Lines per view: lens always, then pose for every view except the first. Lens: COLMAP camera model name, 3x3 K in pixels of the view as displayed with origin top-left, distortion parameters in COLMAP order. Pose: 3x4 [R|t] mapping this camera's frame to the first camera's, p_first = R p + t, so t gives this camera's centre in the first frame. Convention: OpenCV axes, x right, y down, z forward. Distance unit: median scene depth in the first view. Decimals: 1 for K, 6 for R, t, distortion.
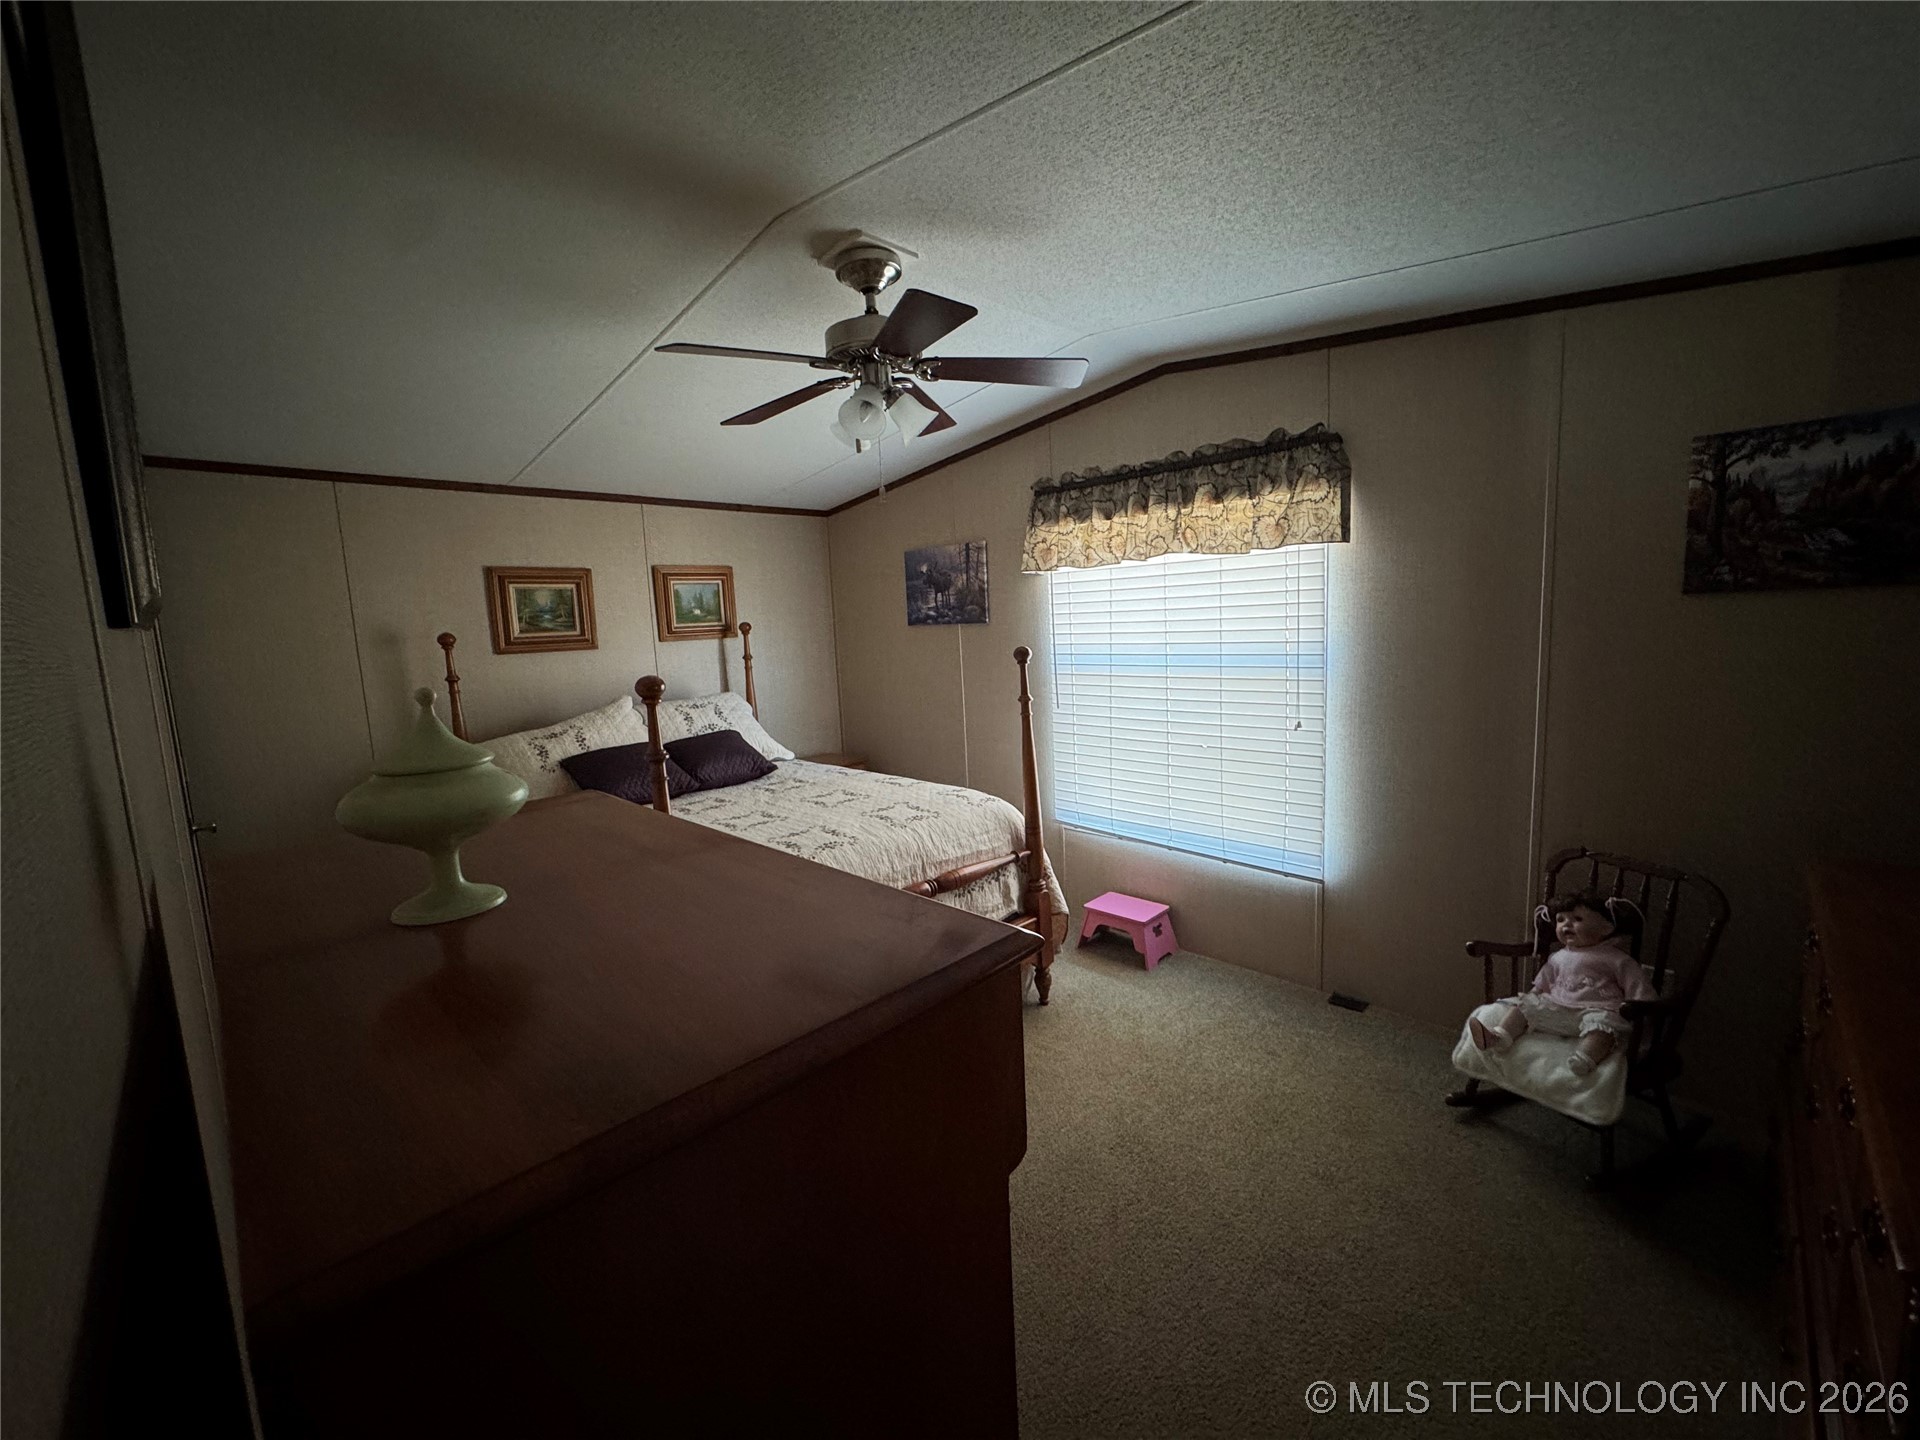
lens RADIAL K [[766.5, 0, 959.3], [0, 766.5, 716.5], [0, 0, 1]] dist [-0.001910, -0.000013]
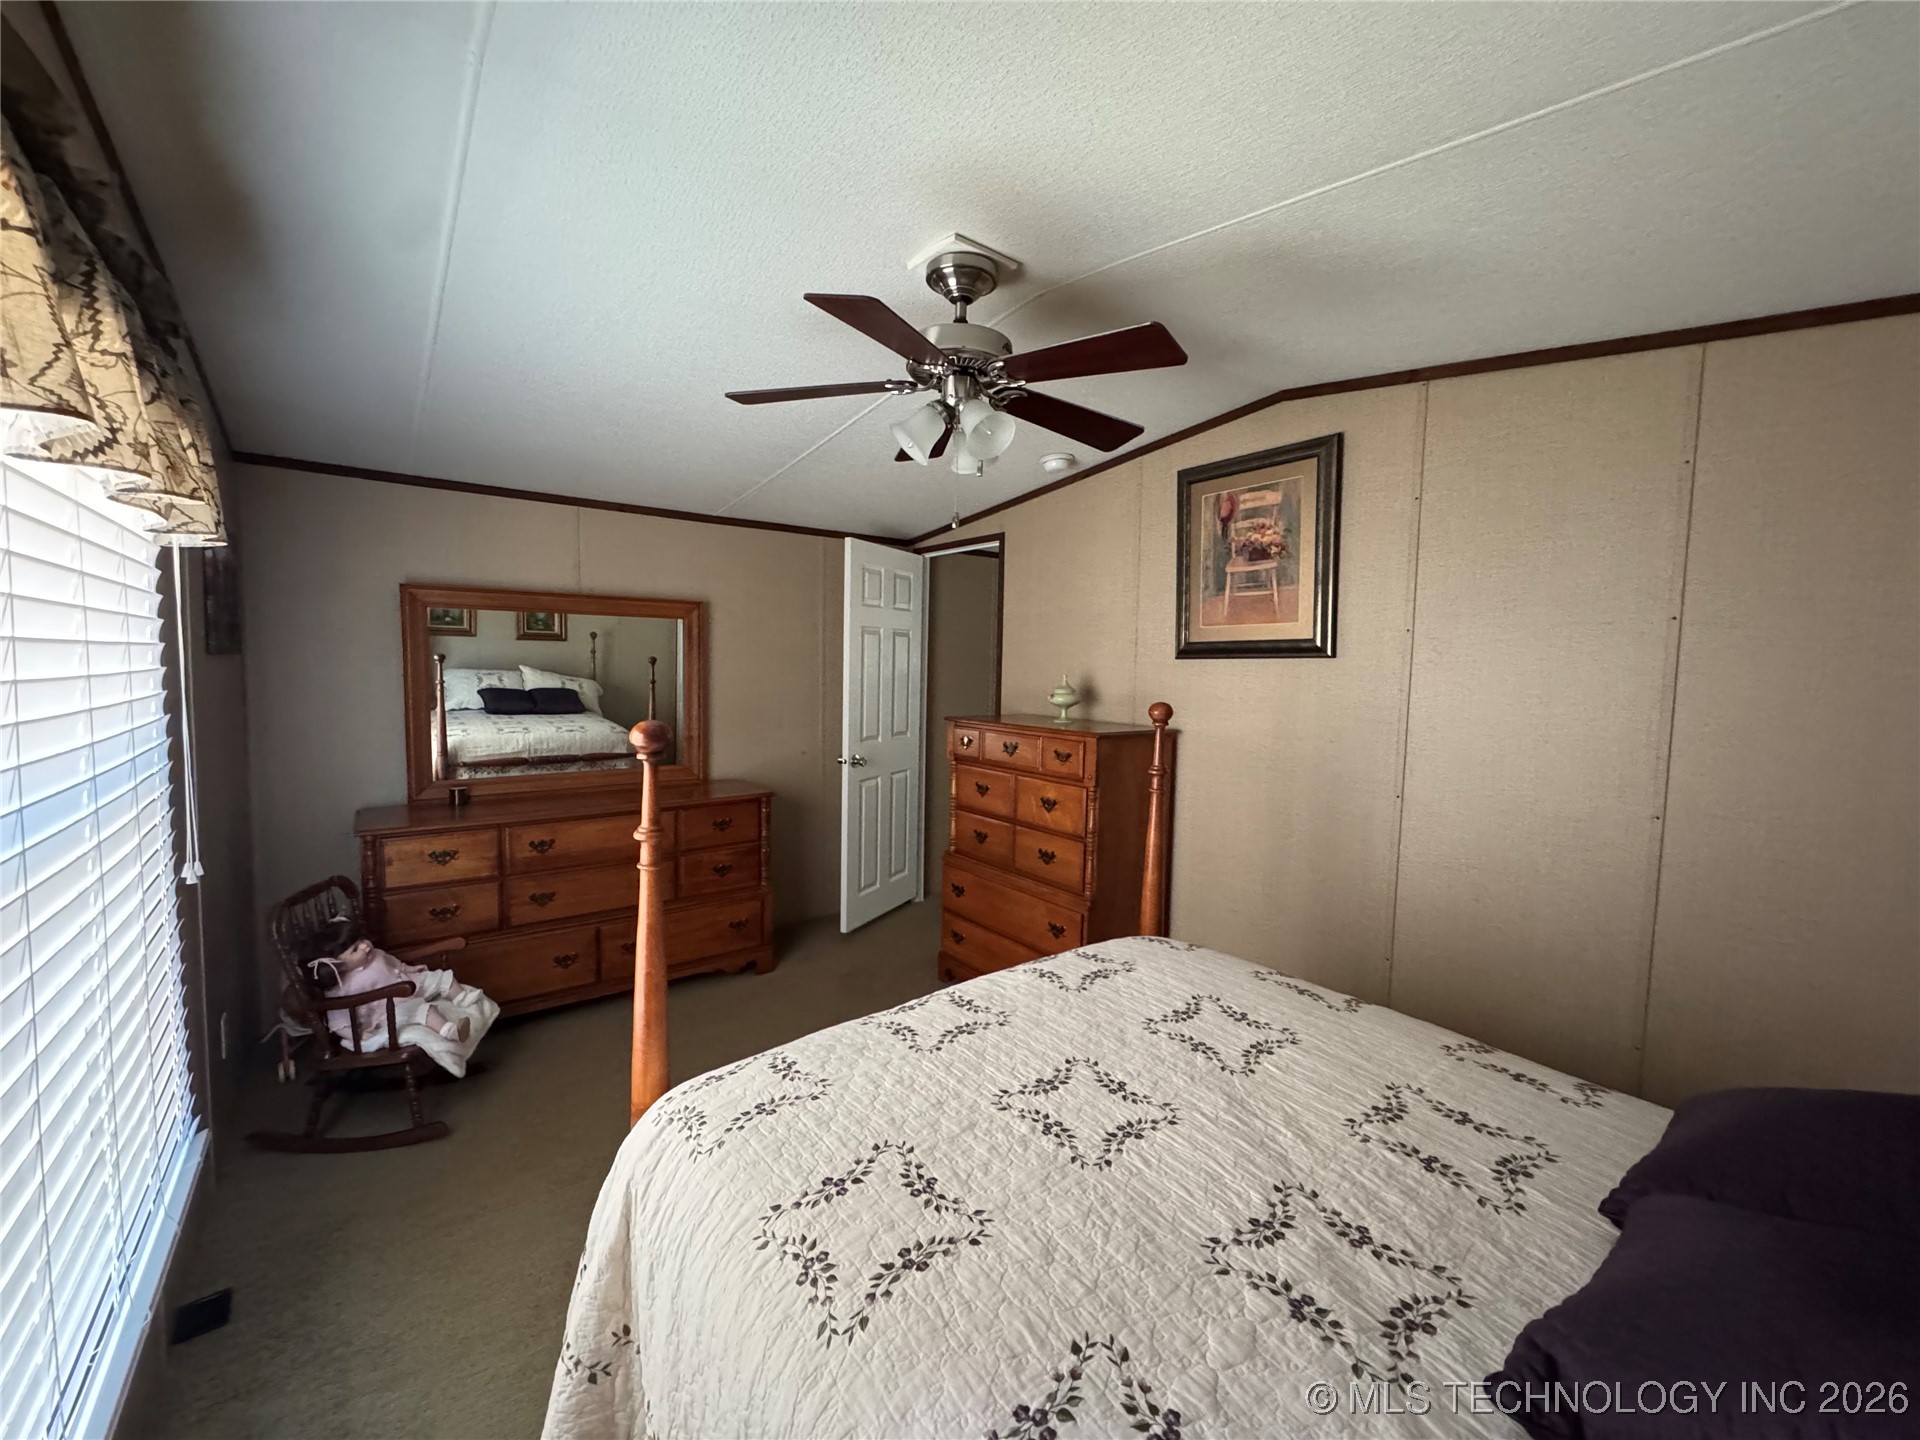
lens RADIAL K [[763.7, 0, 961.2], [0, 763.7, 715.8], [0, 0, 1]] dist [-0.006468, -0.000053]
pose [[-0.991353, 0.016007, 0.130242, -0.160843], [0.040240, 0.981795, 0.185633, -0.168310], [-0.124899, 0.189269, -0.973949, 1.405367]]
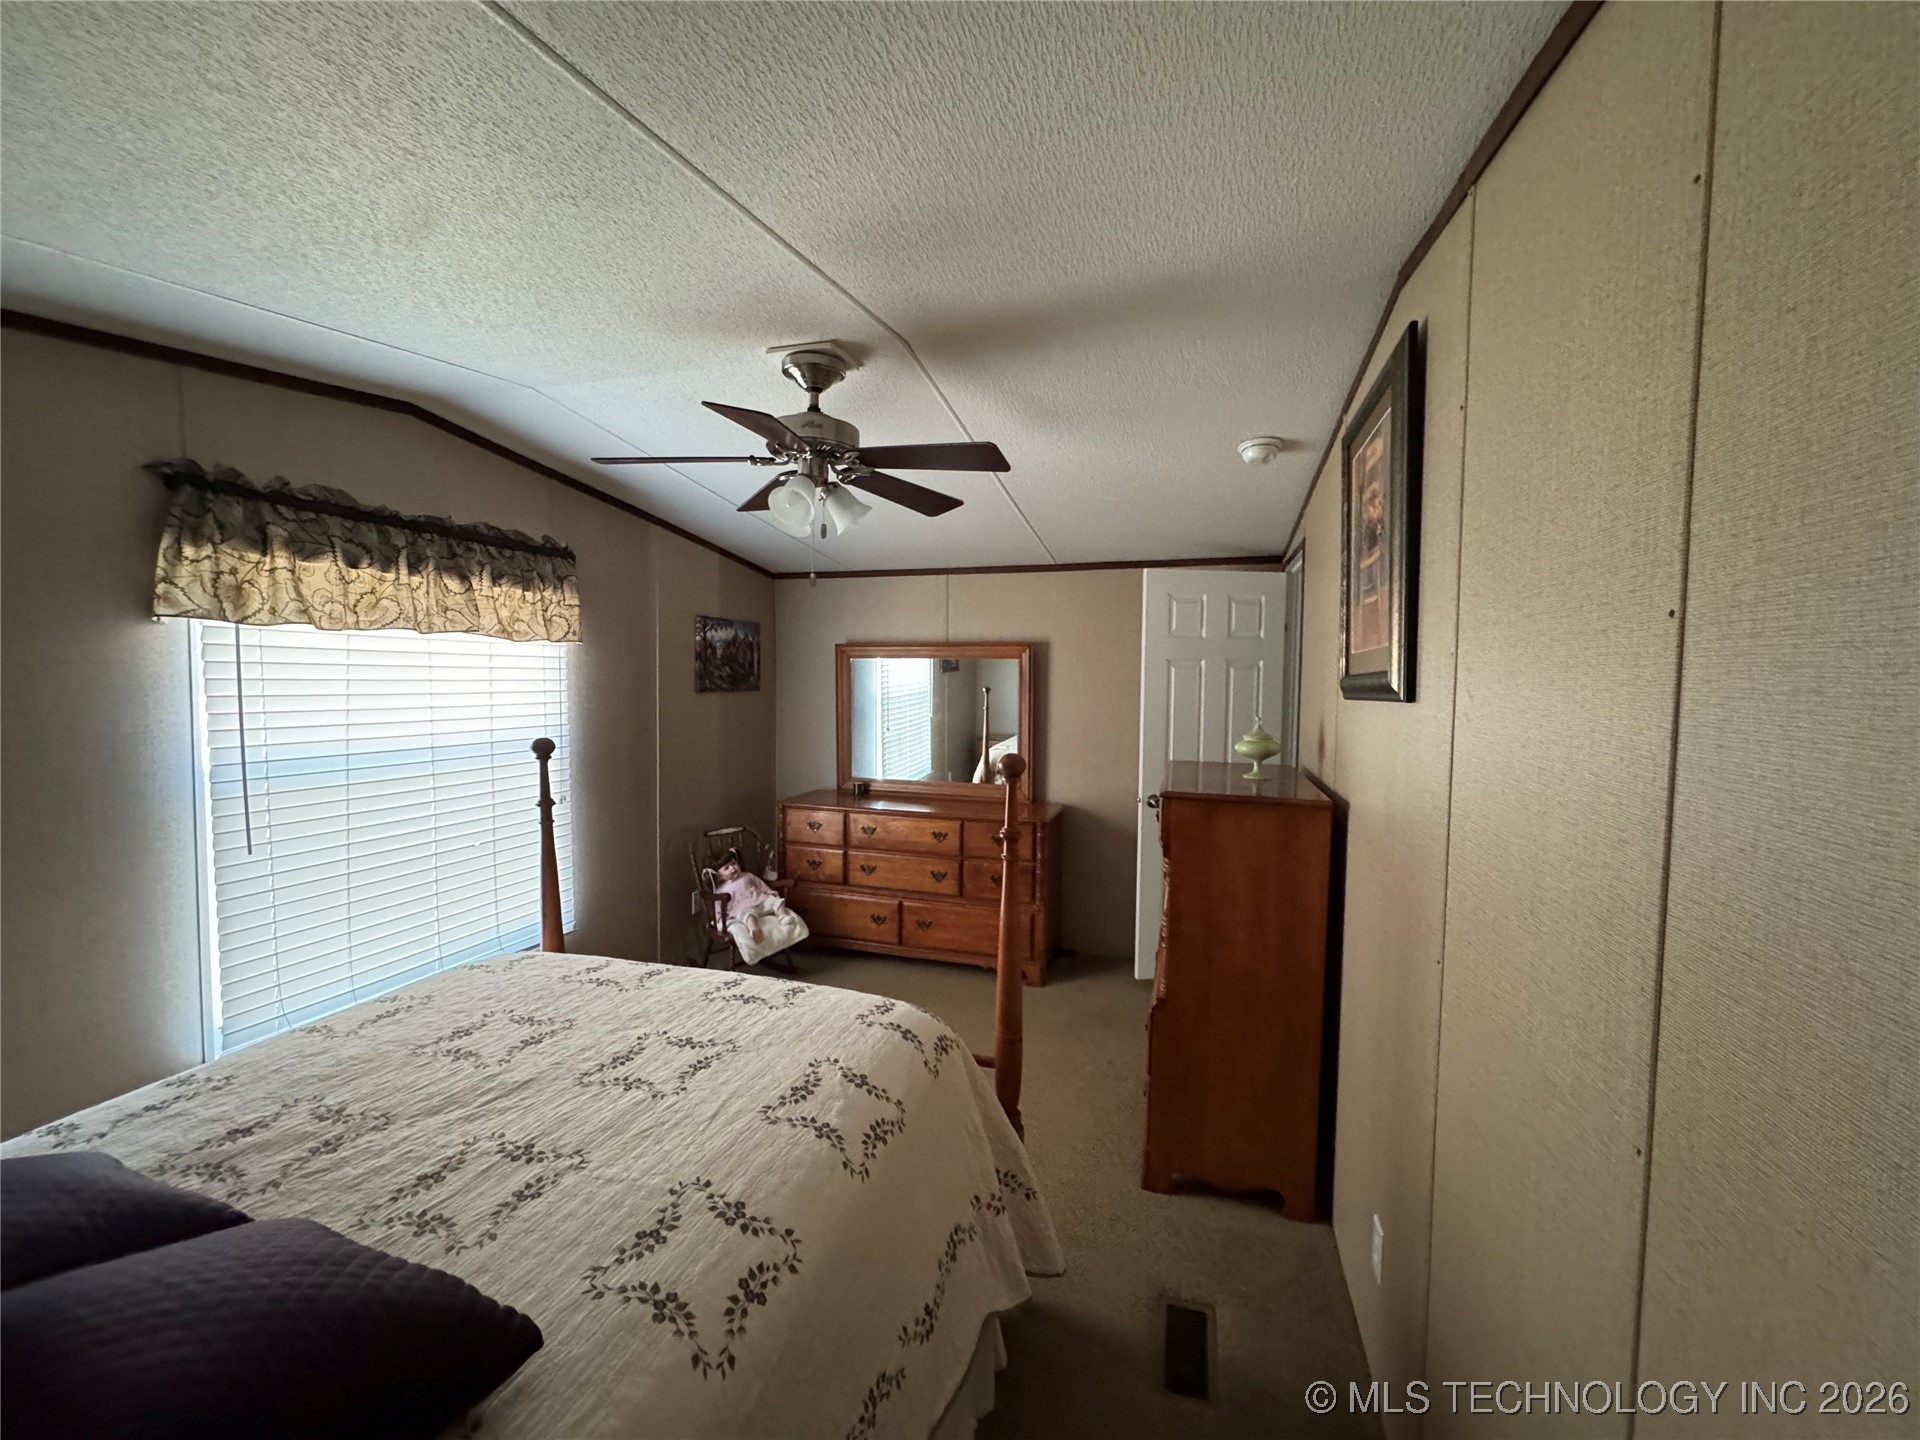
lens RADIAL K [[766.5, 0, 959.3], [0, 766.5, 716.5], [0, 0, 1]] dist [-0.001910, -0.000013]
pose [[-0.464577, -0.006359, 0.885510, -0.810976], [0.120359, 0.990241, 0.070257, -0.115262], [-0.877315, 0.139219, -0.459278, 0.973530]]
